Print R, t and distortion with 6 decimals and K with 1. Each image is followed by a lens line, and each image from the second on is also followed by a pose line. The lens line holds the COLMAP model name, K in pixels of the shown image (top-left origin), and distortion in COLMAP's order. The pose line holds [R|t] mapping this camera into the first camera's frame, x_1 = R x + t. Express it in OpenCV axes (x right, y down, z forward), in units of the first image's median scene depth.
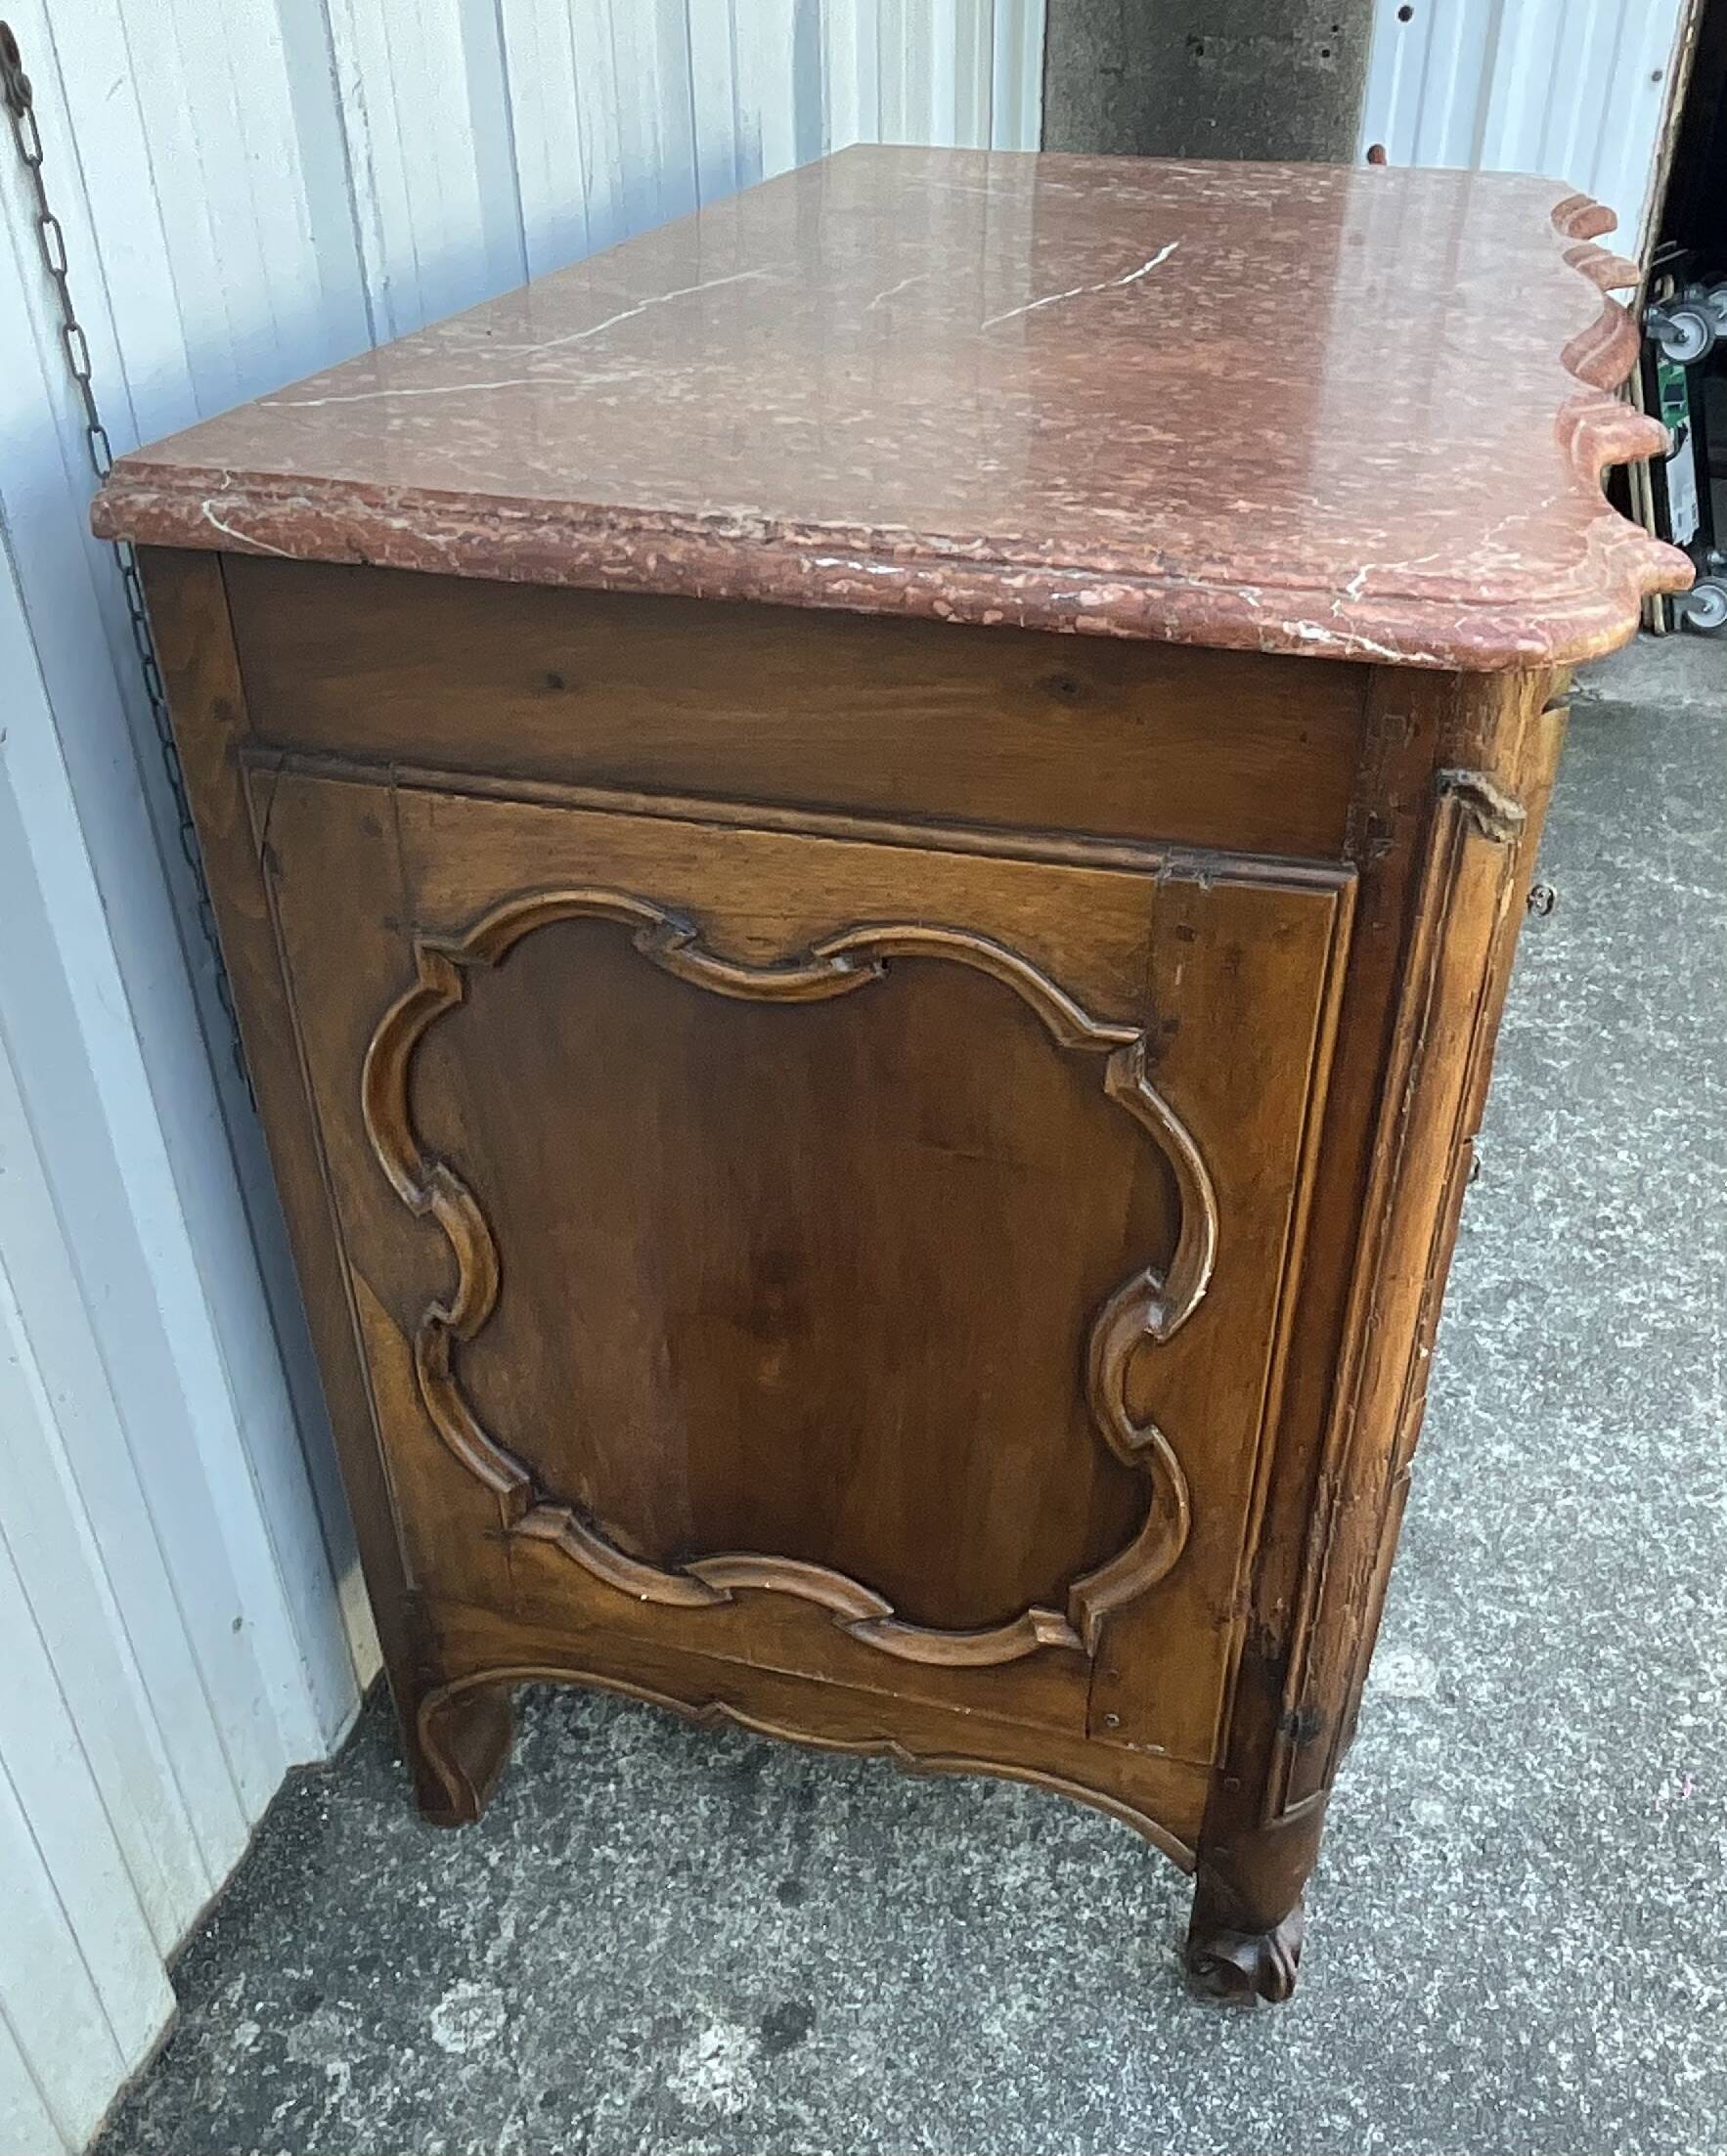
lens RADIAL K [[1931.6, 0, 882.1], [0, 1931.6, 1183.5], [0, 0, 1]] dist [0.004753, -0.031716]
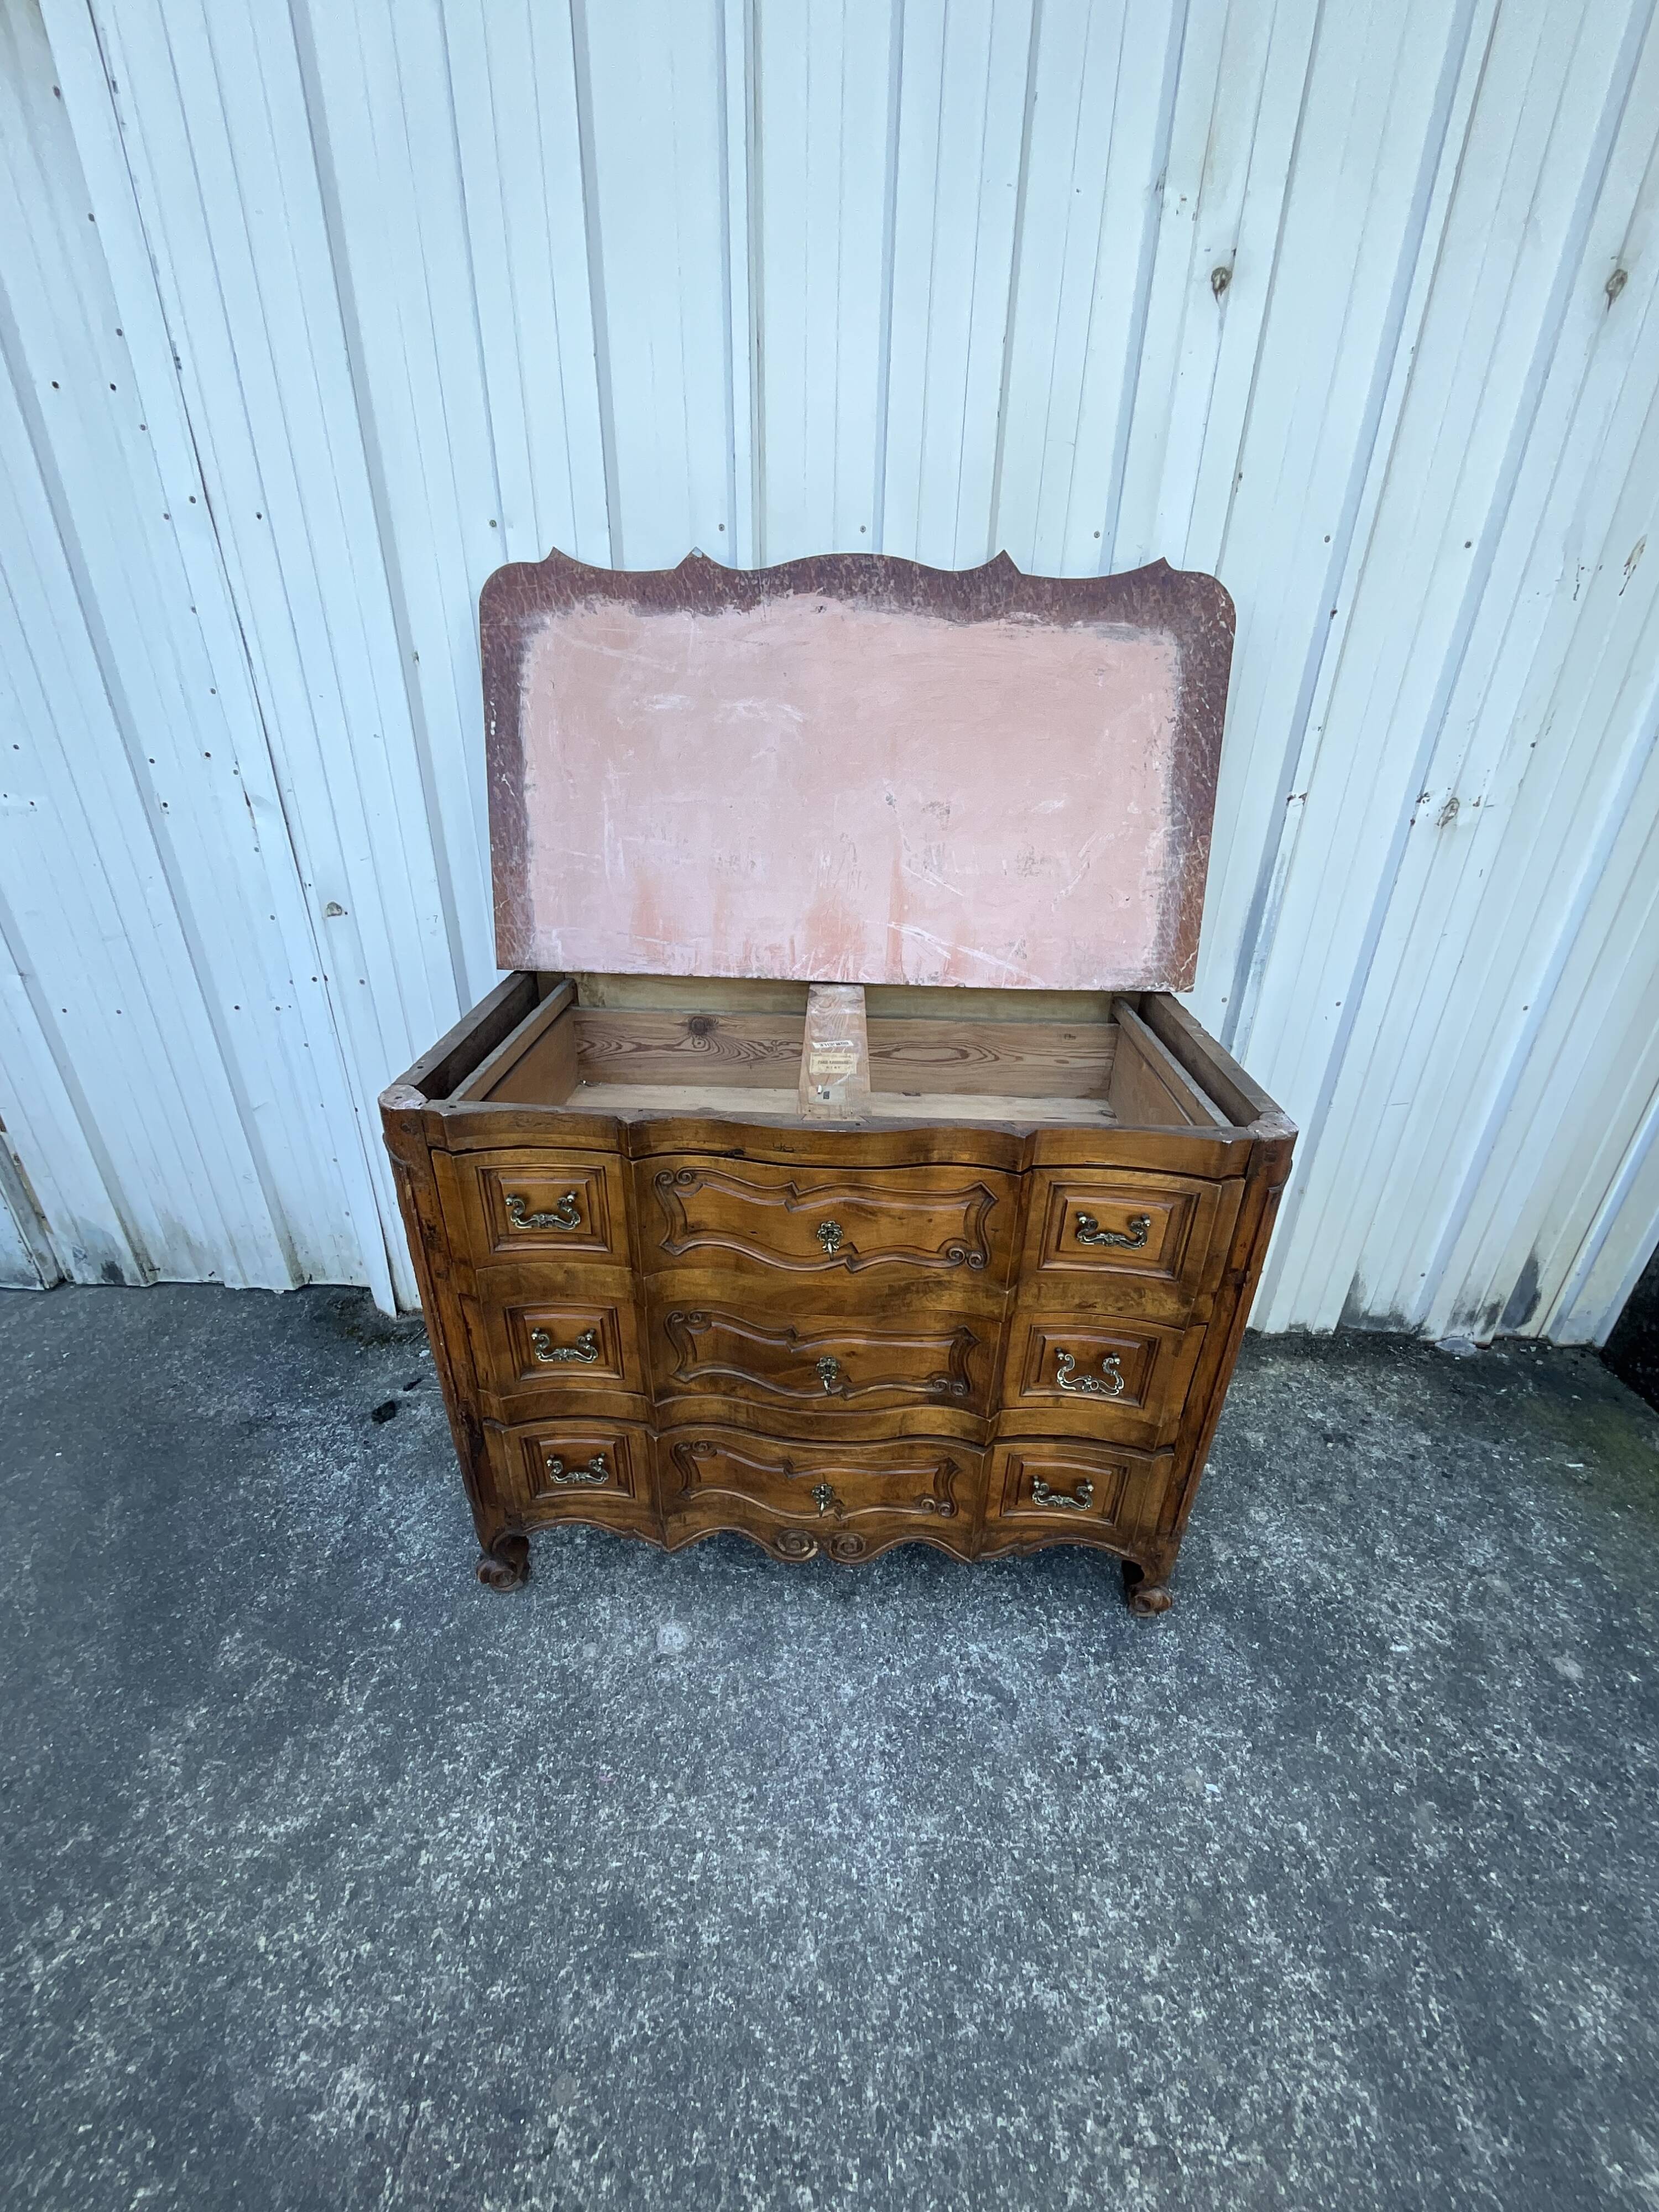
lens RADIAL K [[886.2, 0, 822.4], [0, 886.2, 1116.5], [0, 0, 1]] dist [0.006579, -0.004173]
pose [[0.244238, 0.444476, -0.861852, 0.980721], [-0.566628, 0.786668, 0.245126, -0.570233], [0.786944, 0.428480, 0.443987, 0.514126]]
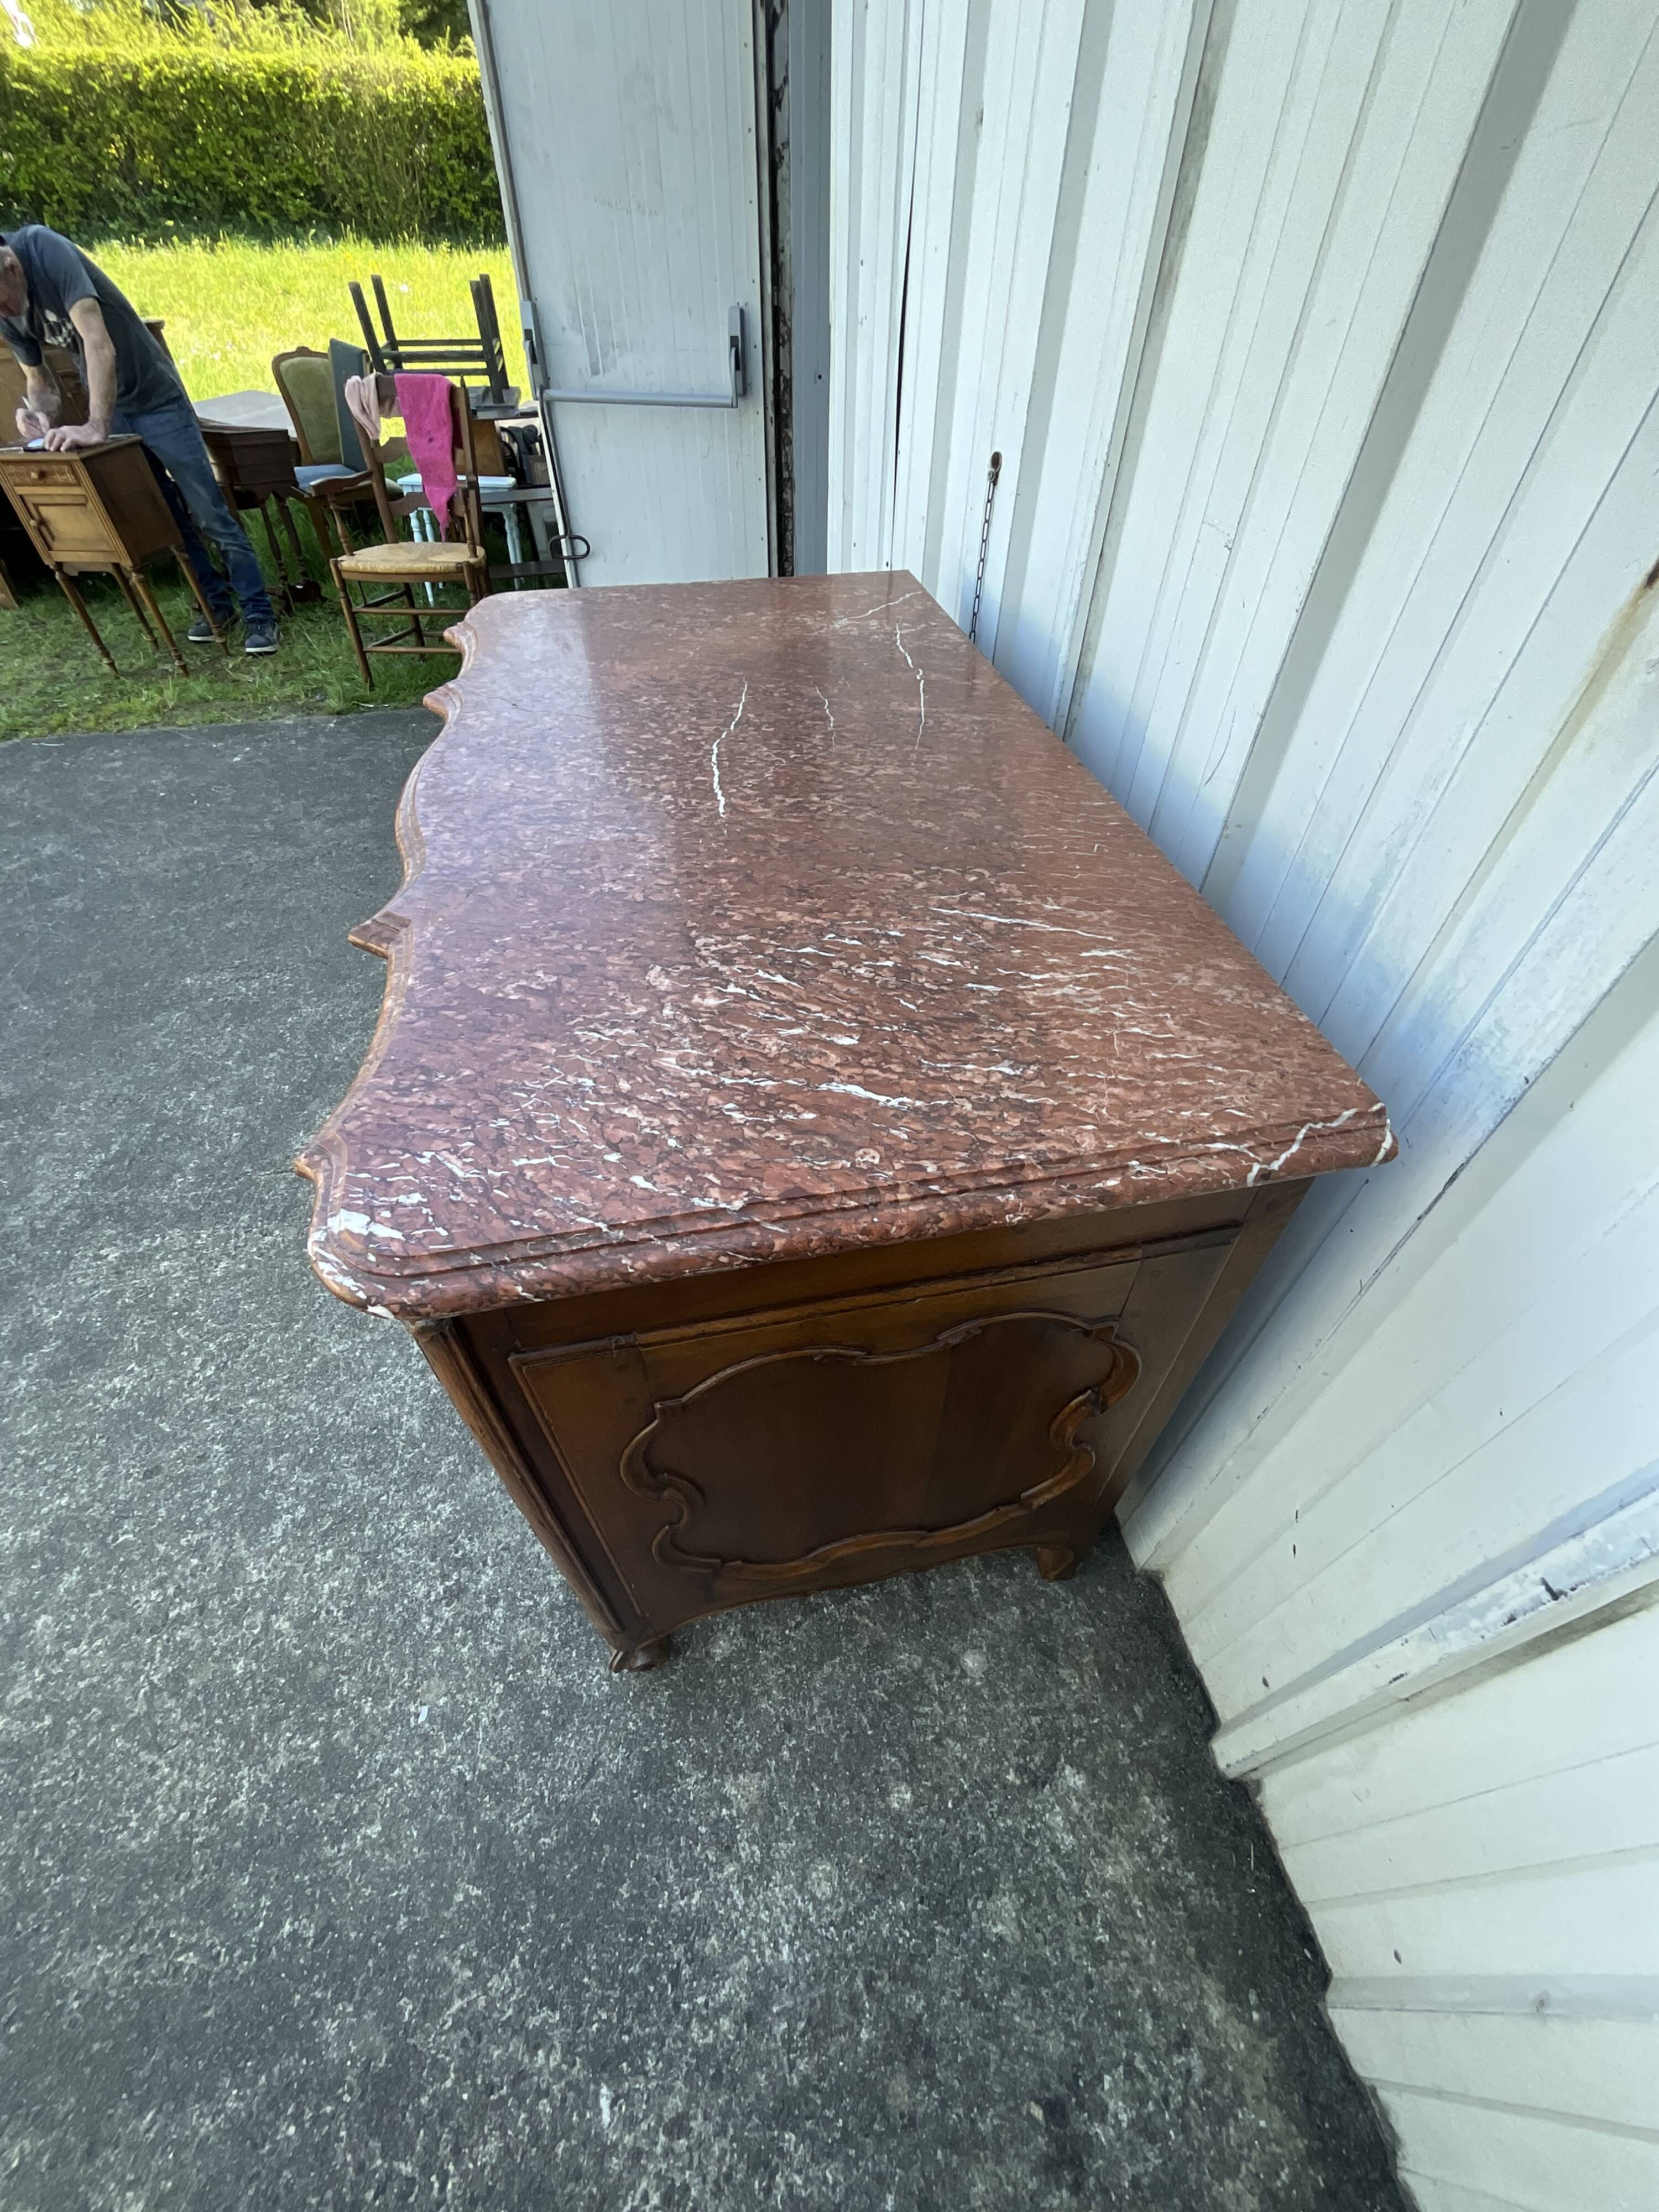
lens RADIAL K [[886.2, 0, 827.8], [0, 886.2, 1106.6], [0, 0, 1]] dist [0.006579, -0.004173]
pose [[-0.889343, 0.323646, -0.322991, 0.342058], [-0.265537, 0.209493, 0.941065, -1.017145], [0.372236, 0.922695, -0.100371, 1.247258]]
